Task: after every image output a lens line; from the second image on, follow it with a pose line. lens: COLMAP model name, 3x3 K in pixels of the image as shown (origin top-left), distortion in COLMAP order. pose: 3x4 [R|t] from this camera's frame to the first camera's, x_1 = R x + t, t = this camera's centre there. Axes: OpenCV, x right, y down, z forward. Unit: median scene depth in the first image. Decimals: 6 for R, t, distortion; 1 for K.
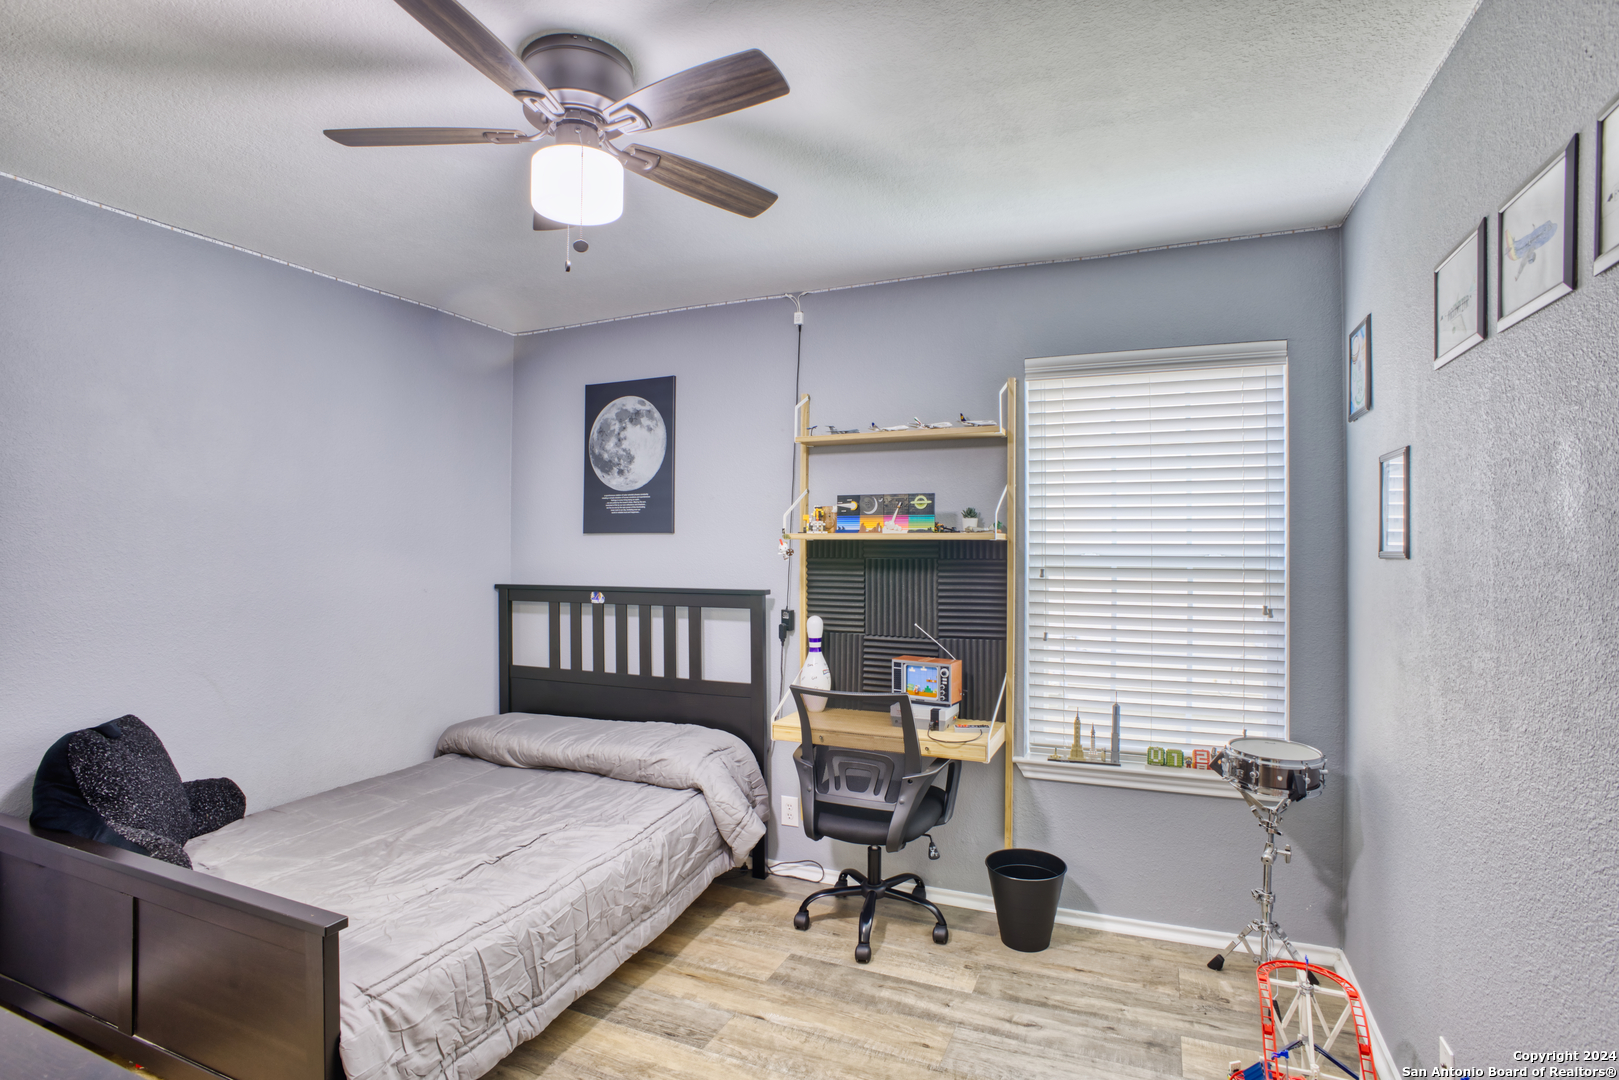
lens RADIAL K [[754.6, 0, 812.4], [0, 754.6, 554.3], [0, 0, 1]] dist [-0.046534, 0.000573]
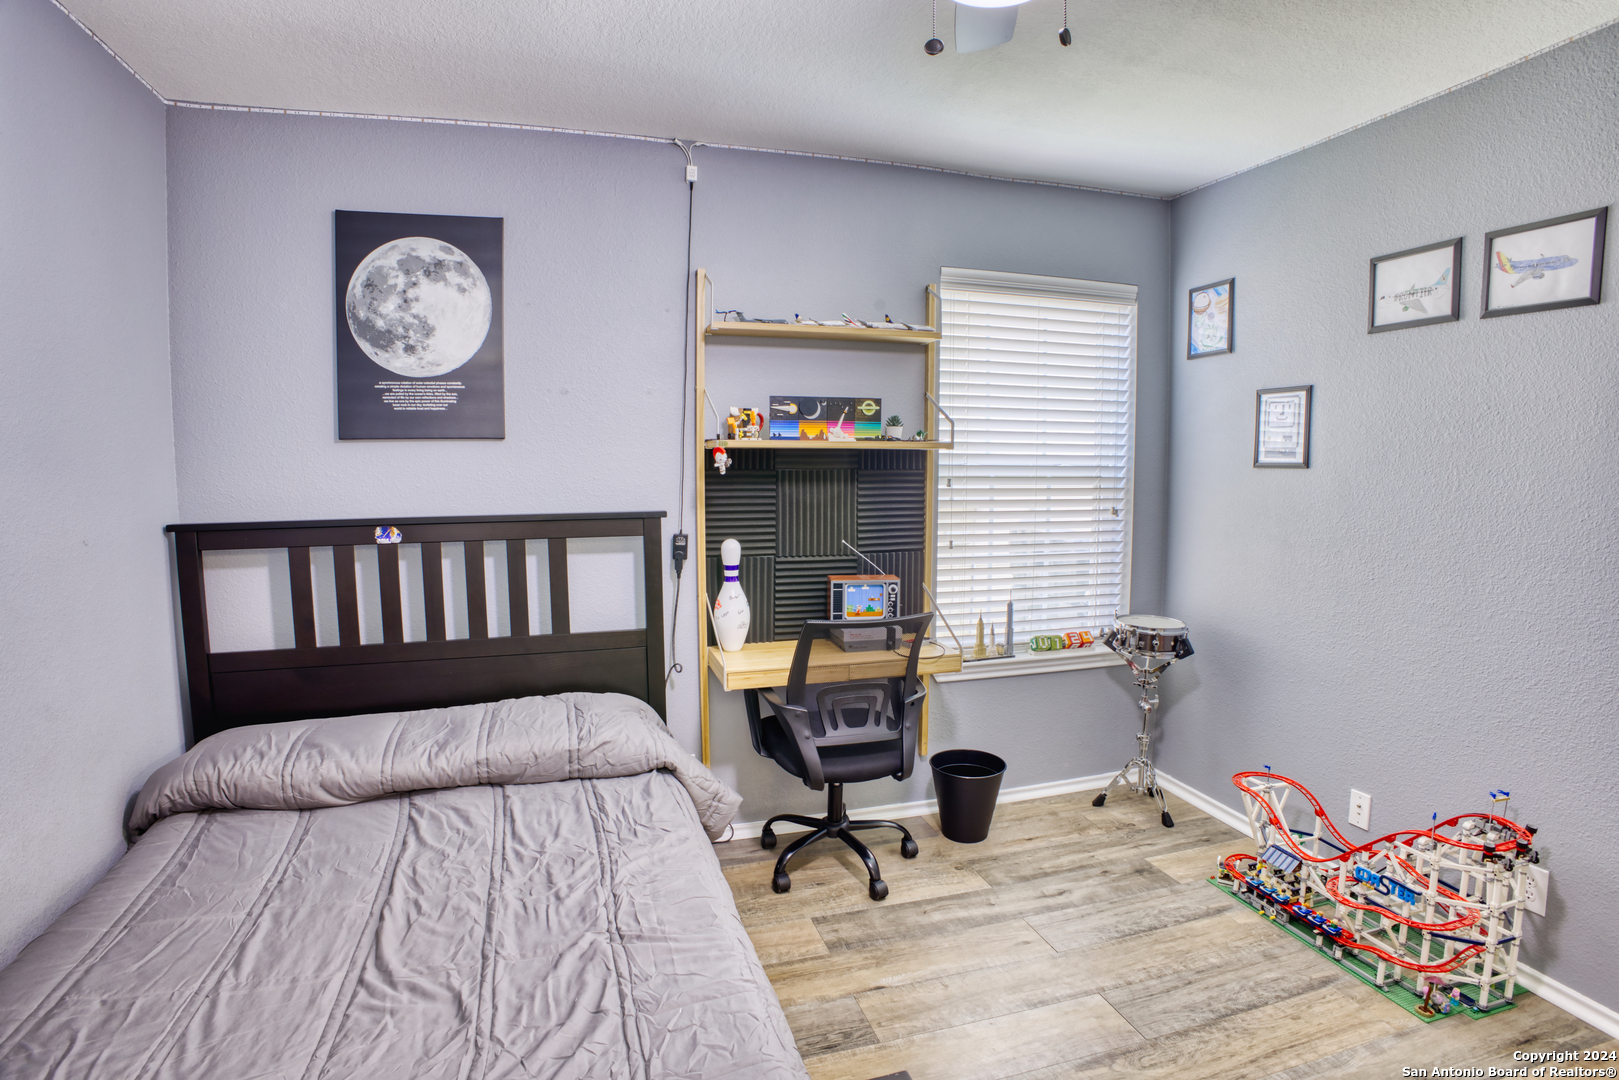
lens RADIAL K [[793.1, 0, 809.5], [0, 793.1, 540.0], [0, 0, 1]] dist [-0.114366, 0.053569]
pose [[0.785278, -0.064630, 0.615761, -0.494786], [0.008074, 0.995521, 0.094193, -0.000027], [-0.619091, -0.068996, 0.782282, 0.269474]]
